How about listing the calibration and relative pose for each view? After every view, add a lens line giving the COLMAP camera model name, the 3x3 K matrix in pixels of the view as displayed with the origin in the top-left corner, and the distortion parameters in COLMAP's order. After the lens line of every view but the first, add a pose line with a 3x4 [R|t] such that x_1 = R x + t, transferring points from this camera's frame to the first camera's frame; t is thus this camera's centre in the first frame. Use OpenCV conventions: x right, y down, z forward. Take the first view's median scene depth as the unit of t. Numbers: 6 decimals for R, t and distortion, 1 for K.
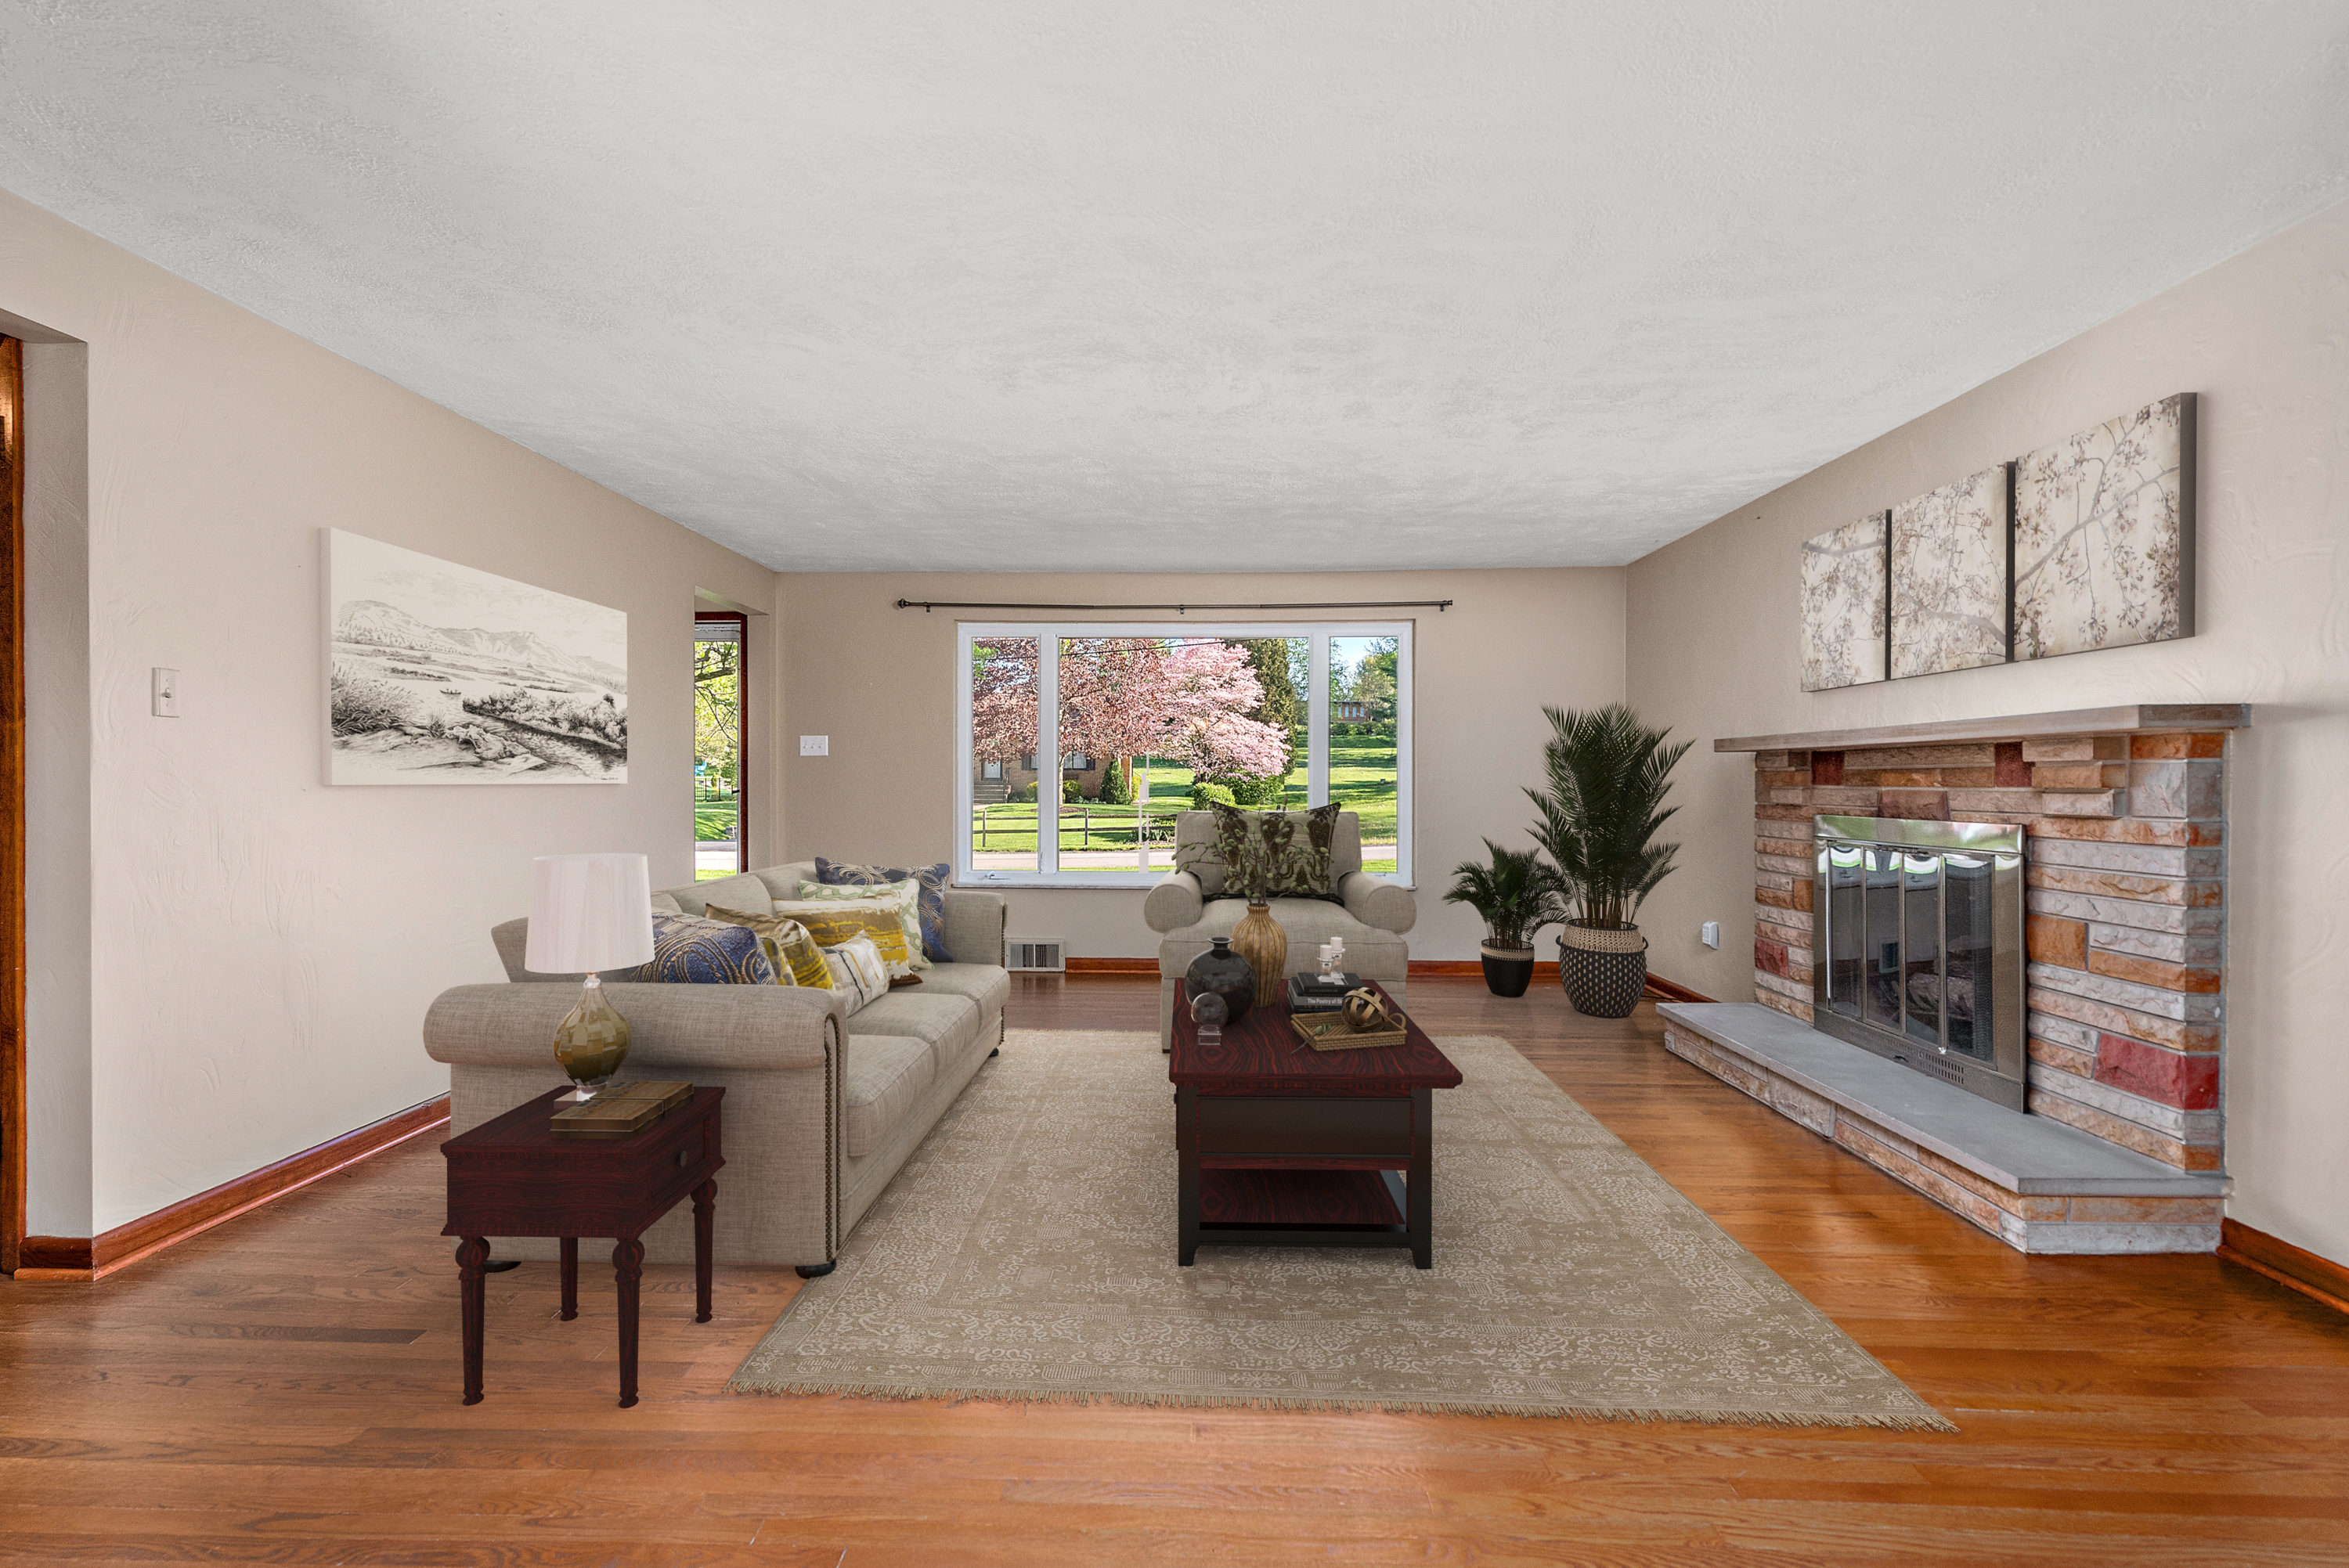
lens RADIAL K [[1147.5, 0, 1165.8], [0, 1147.5, 784.8], [0, 0, 1]] dist [0.000799, -0.000168]
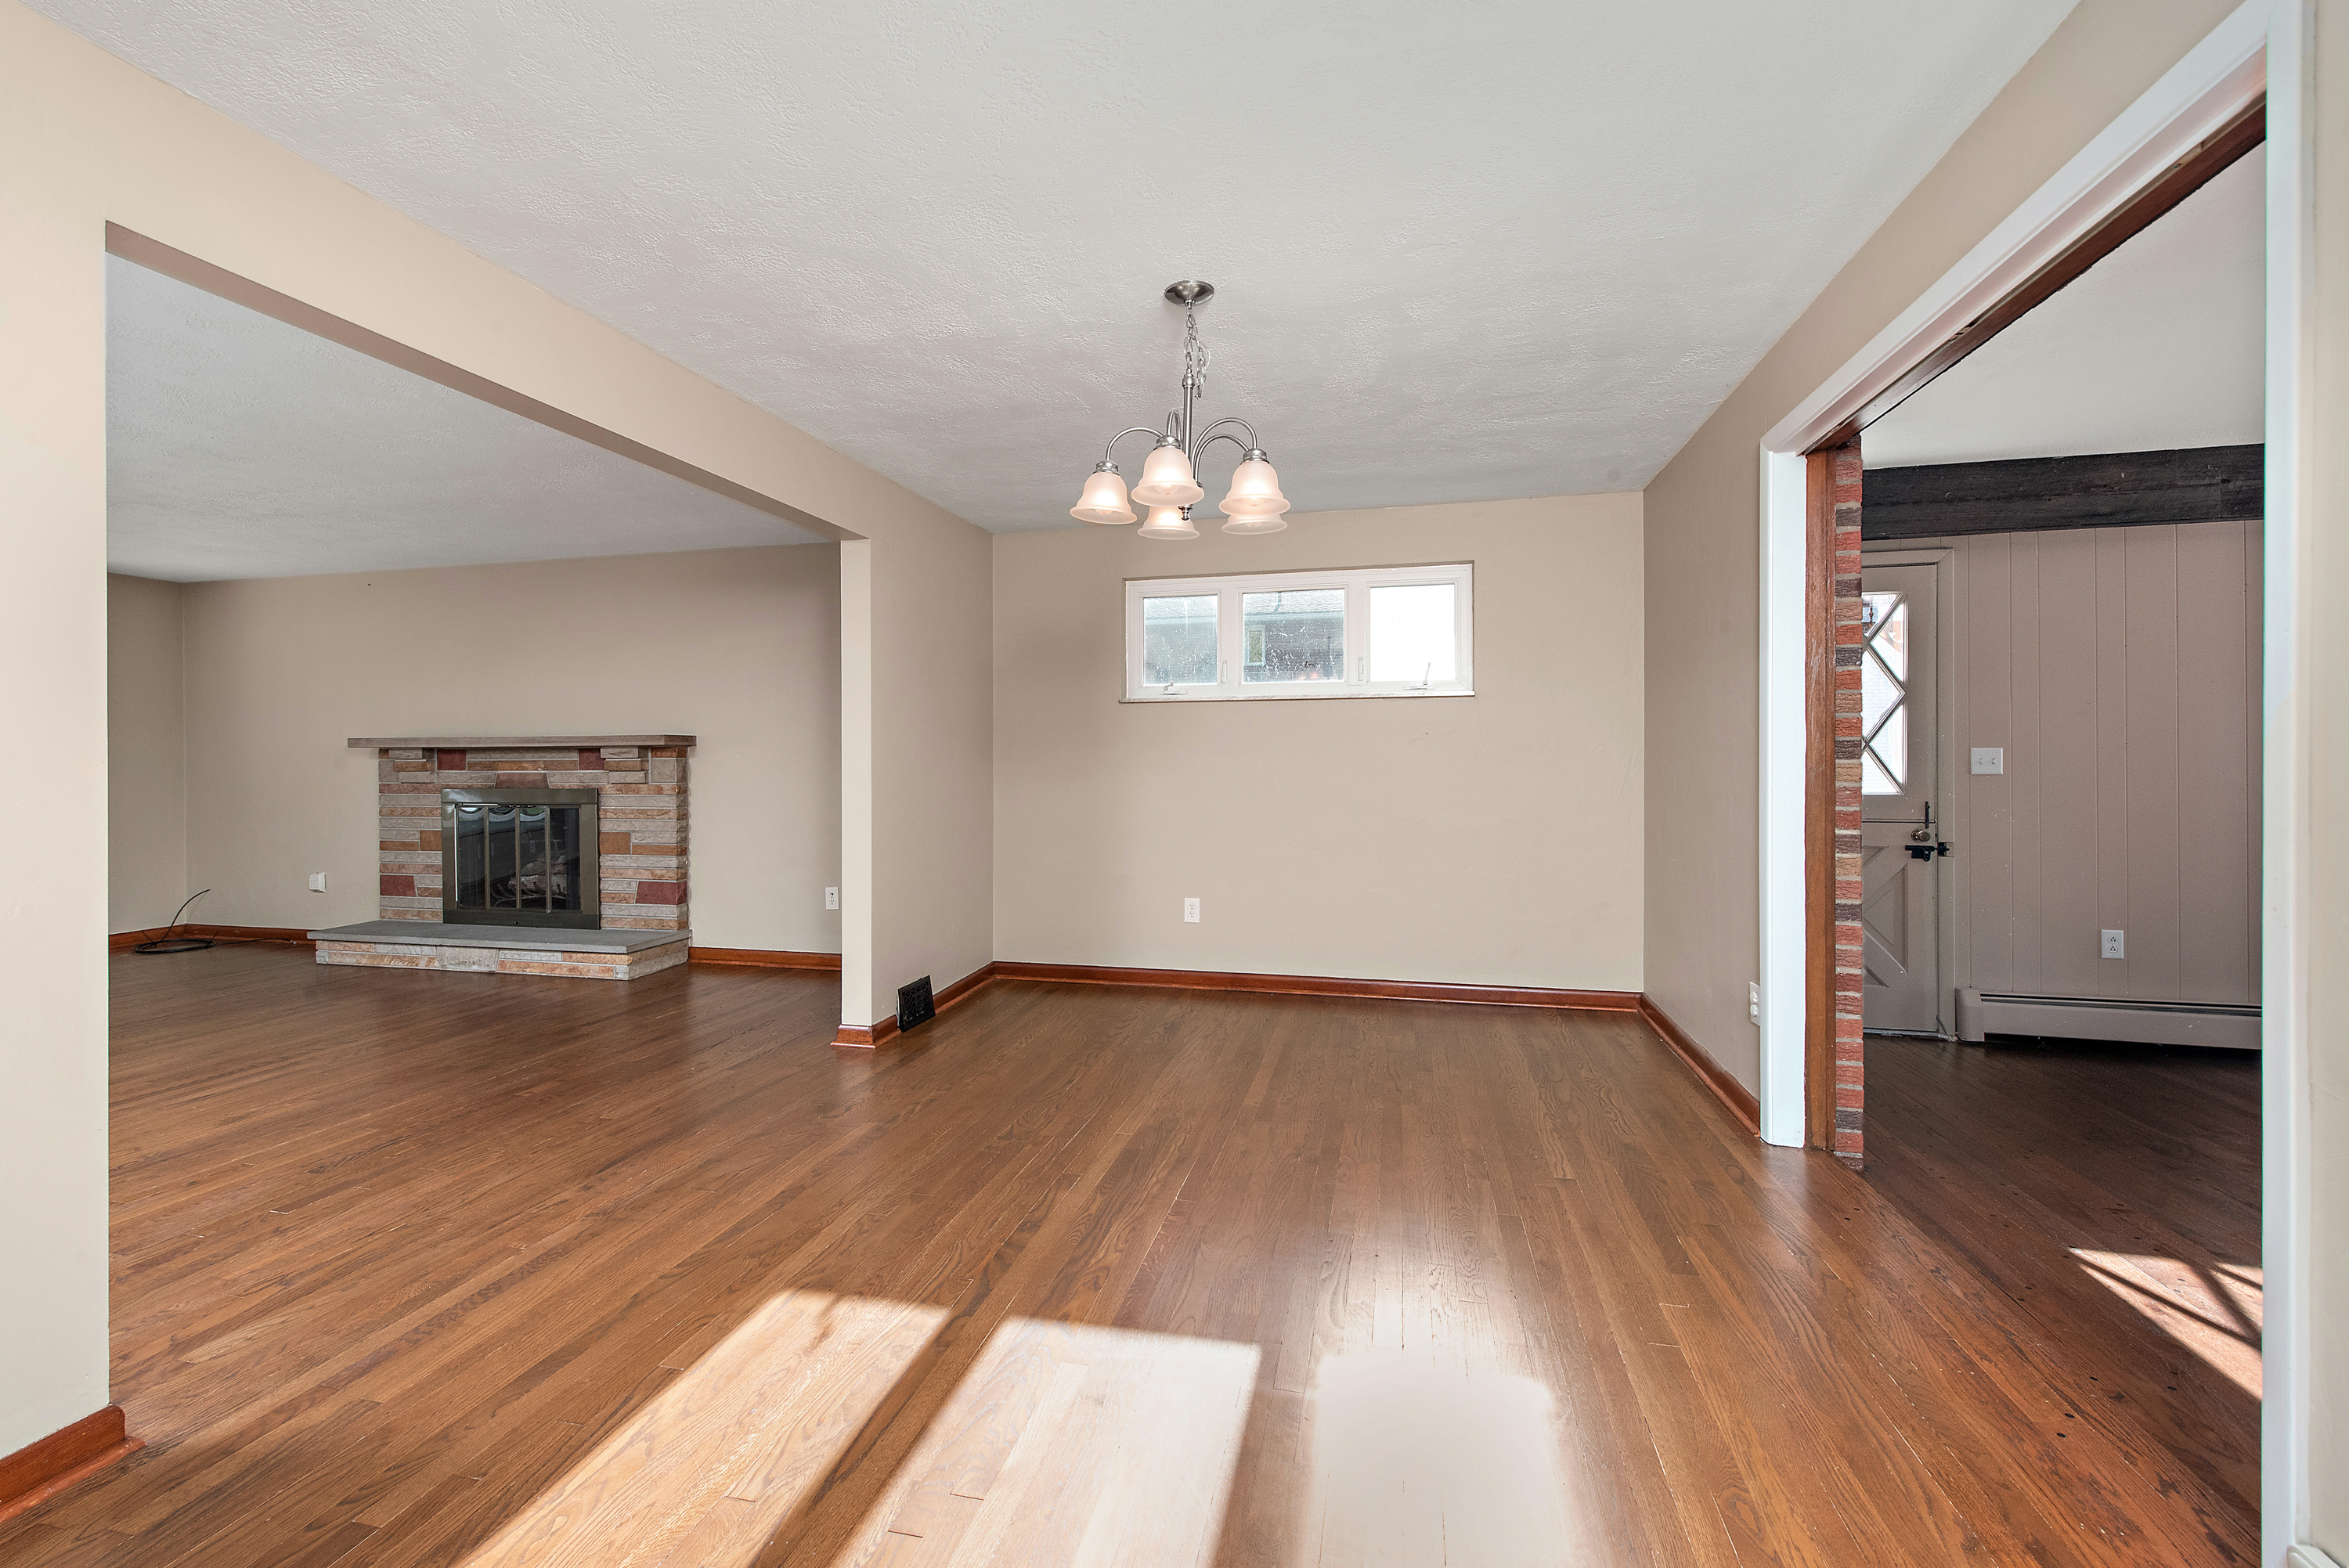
lens RADIAL K [[1016.5, 0, 1169.9], [0, 1016.5, 772.6], [0, 0, 1]] dist [-0.000617, -0.000044]
pose [[0.184323, -0.009282, 0.982822, -0.922658], [0.007335, 0.999941, 0.008068, 0.000032], [-0.982838, 0.005722, 0.184381, -0.365311]]
